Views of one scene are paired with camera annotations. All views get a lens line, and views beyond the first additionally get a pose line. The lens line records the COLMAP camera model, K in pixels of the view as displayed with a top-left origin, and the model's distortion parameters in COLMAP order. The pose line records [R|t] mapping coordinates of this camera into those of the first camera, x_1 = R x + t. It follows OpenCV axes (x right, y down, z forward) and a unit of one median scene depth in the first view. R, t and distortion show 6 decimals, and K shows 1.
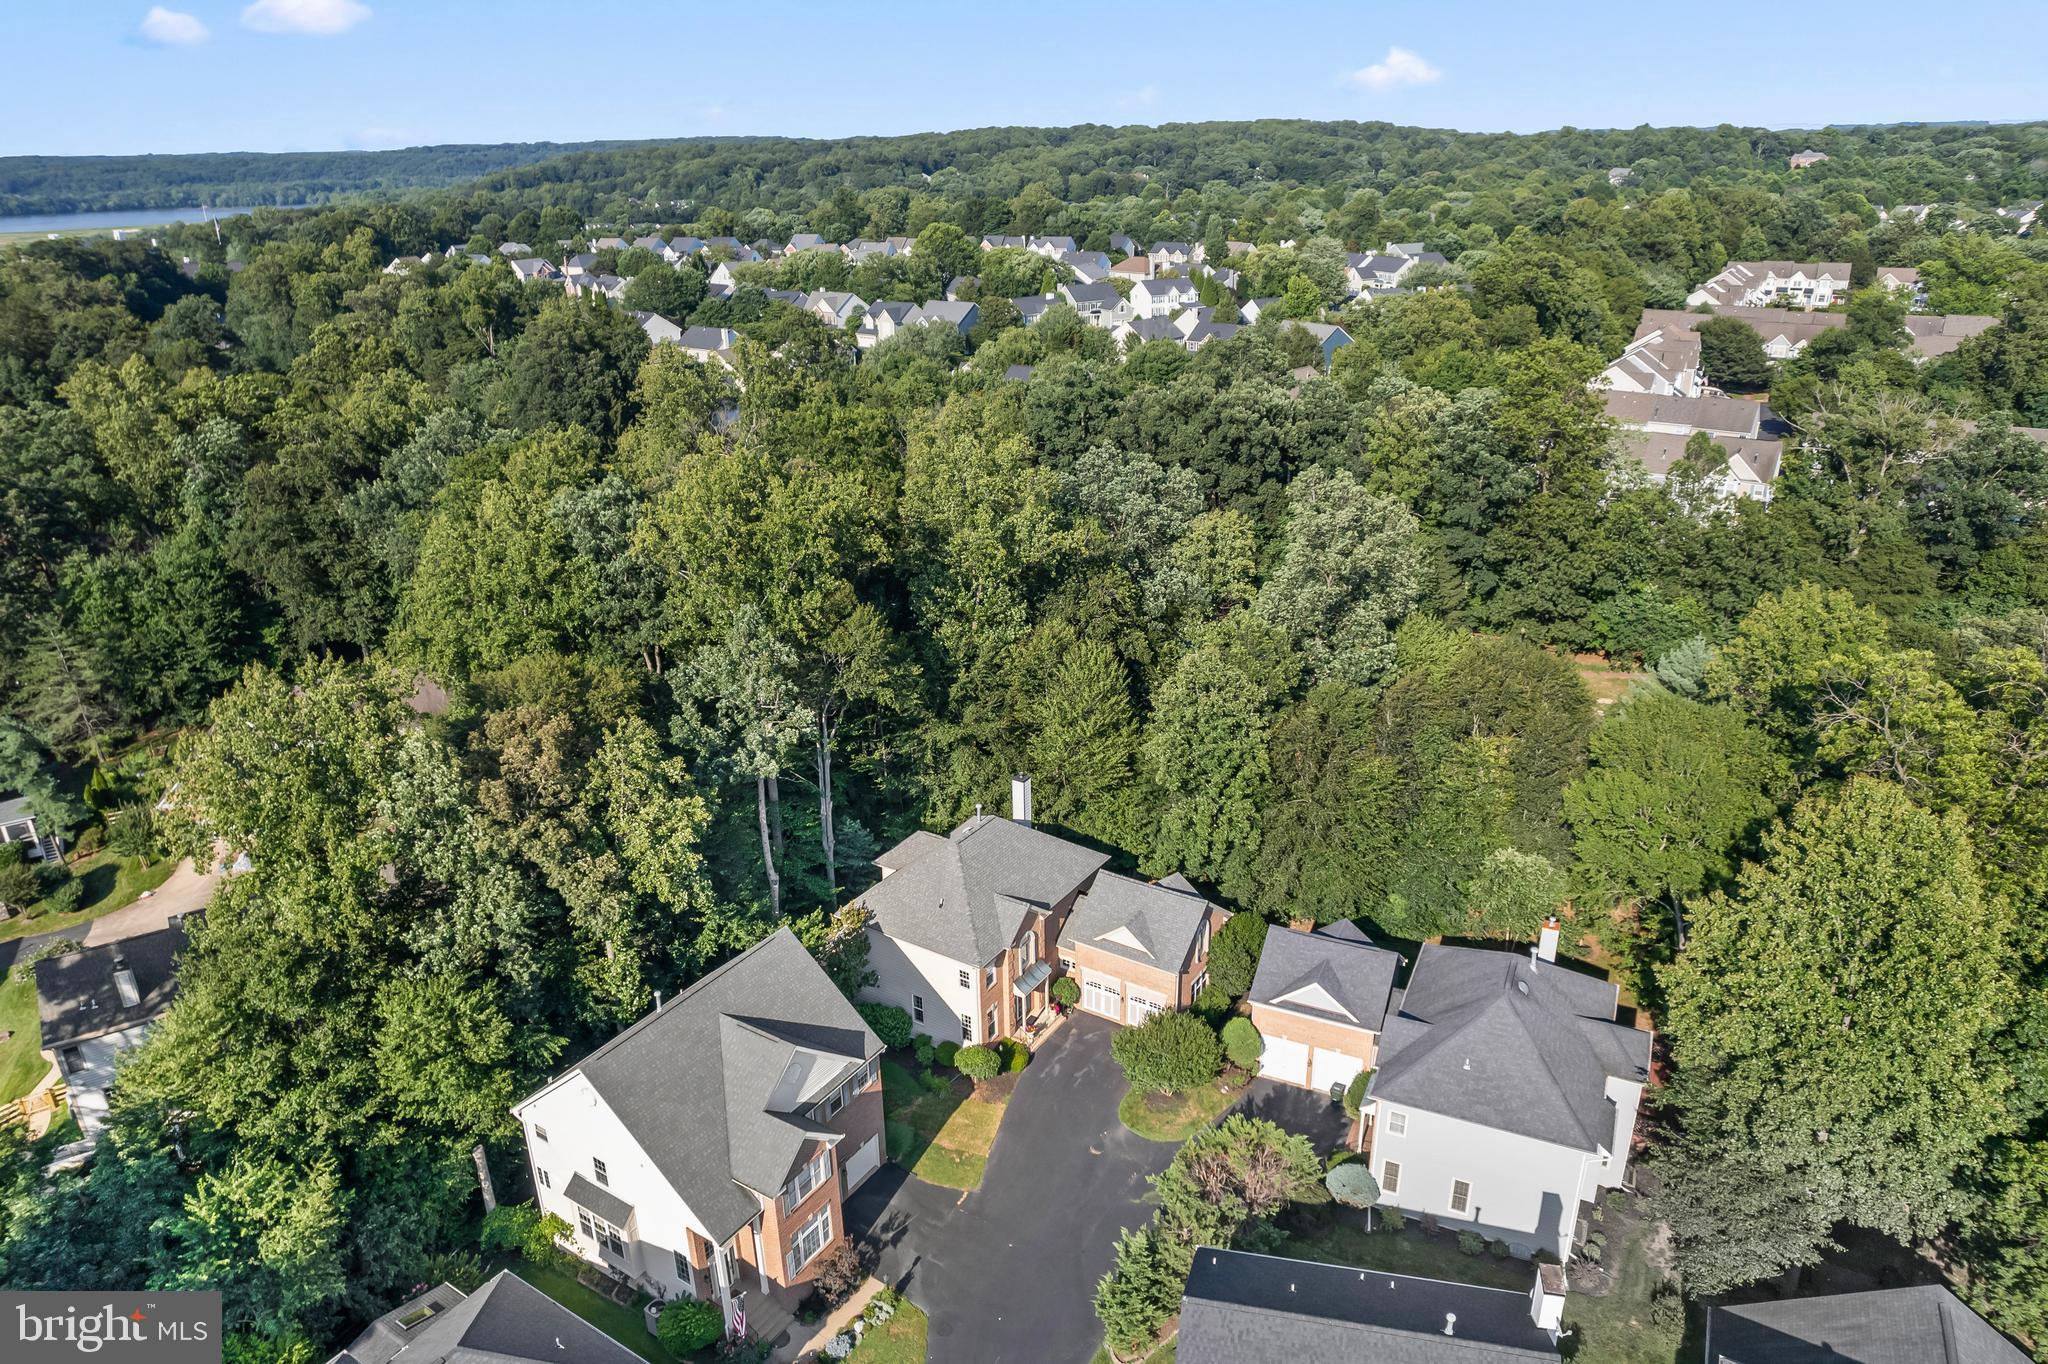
lens RADIAL K [[1356.7, 0, 1029.0], [0, 1356.7, 676.9], [0, 0, 1]] dist [-0.079349, 0.074617]
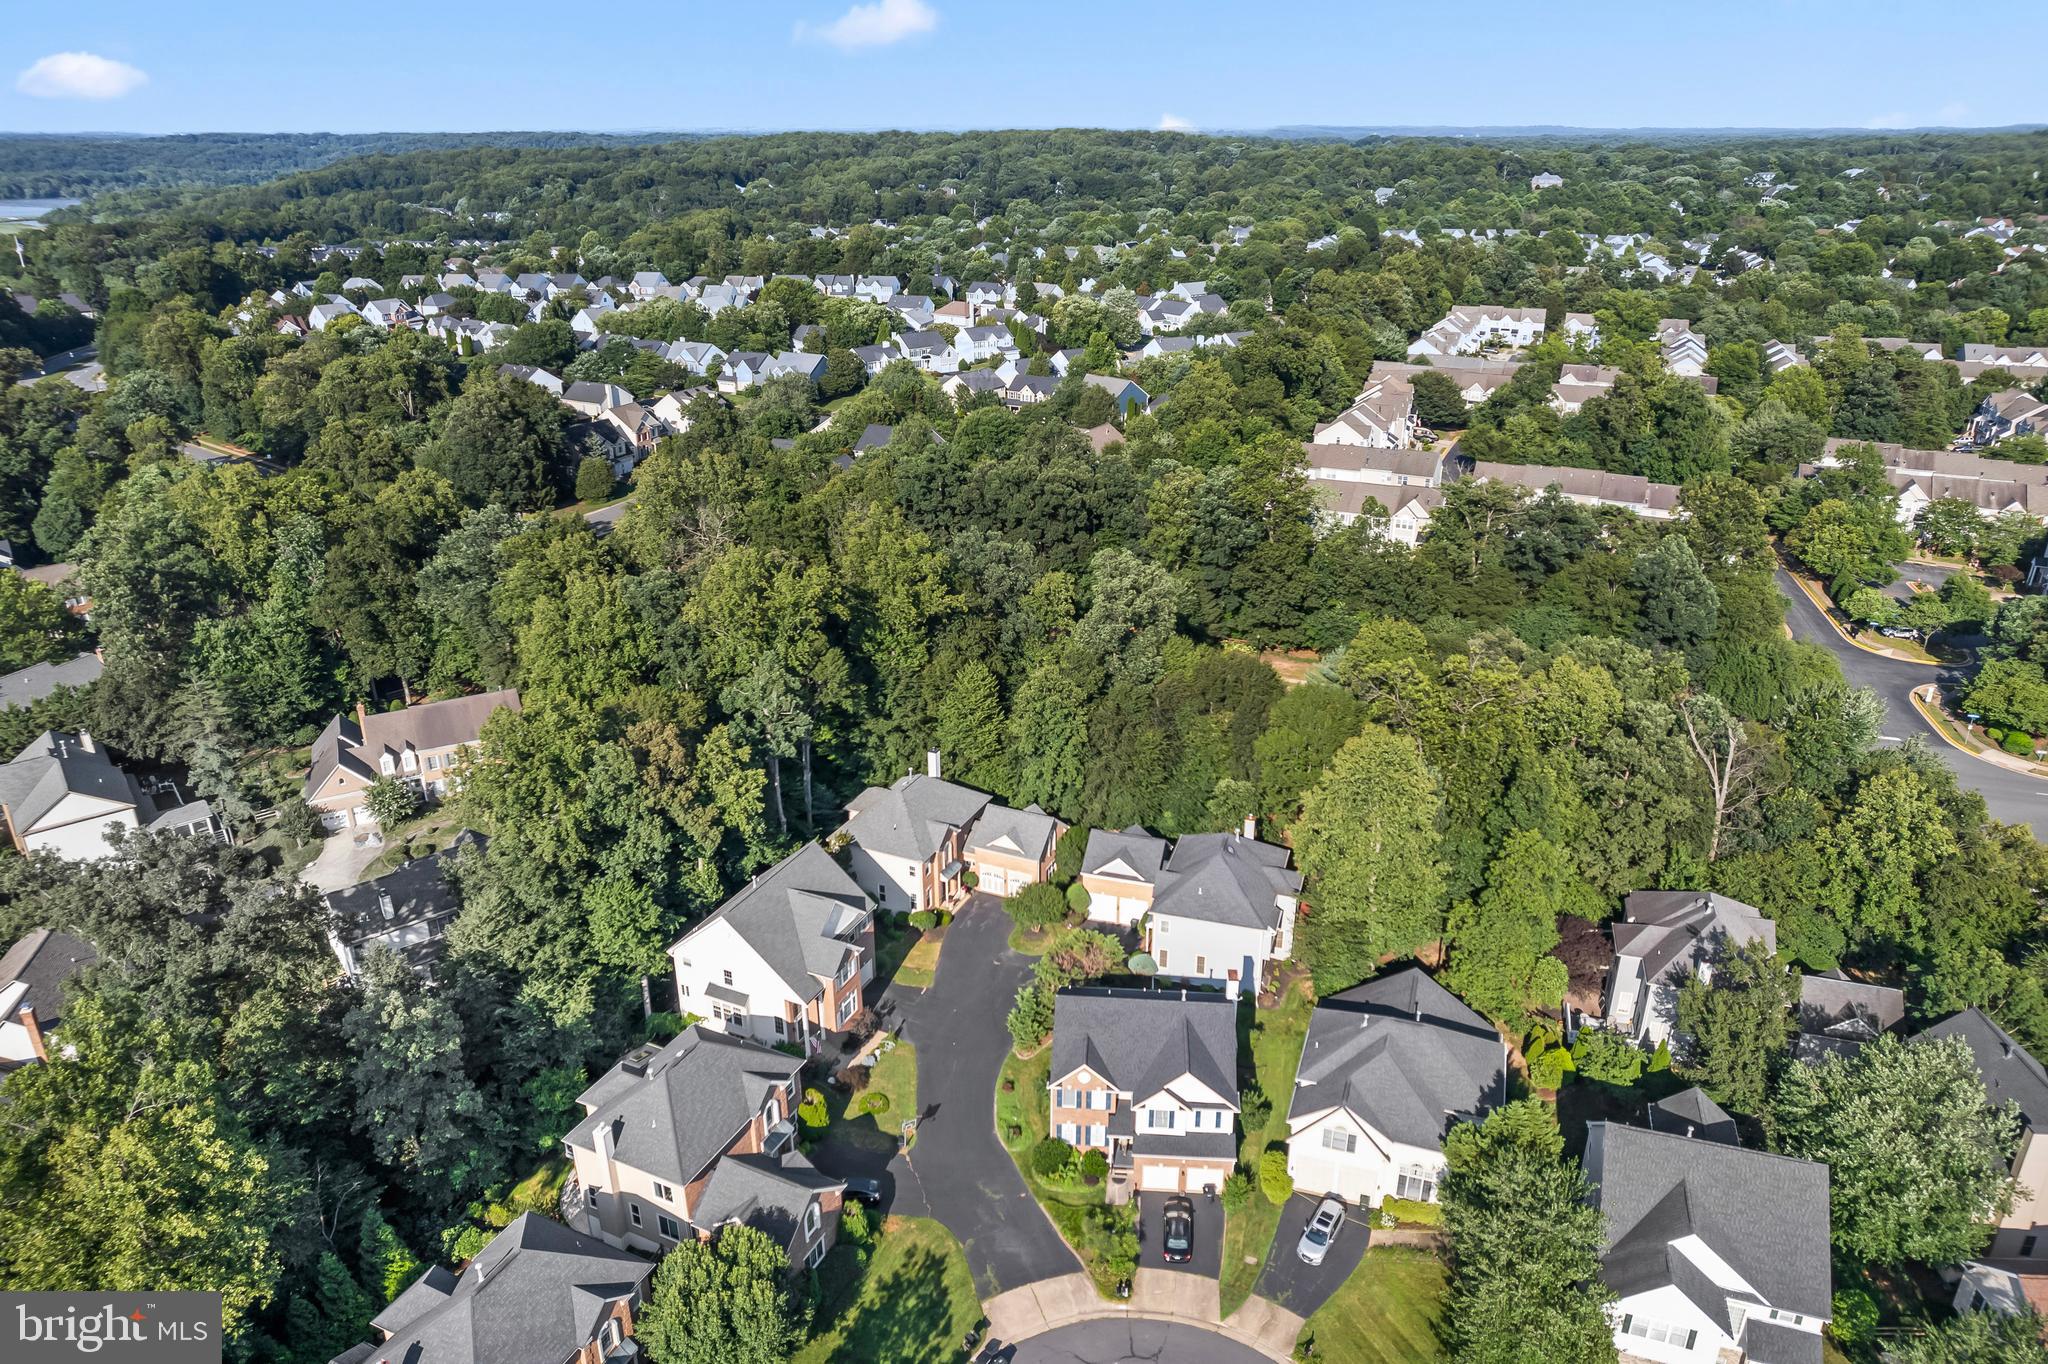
lens RADIAL K [[1356.7, 0, 1029.0], [0, 1356.7, 676.9], [0, 0, 1]] dist [-0.079349, 0.074617]
pose [[0.990345, -0.040250, 0.132650, -0.071547], [0.039094, 0.999172, 0.011311, -0.017890], [-0.132995, -0.006016, 0.991098, -0.411805]]
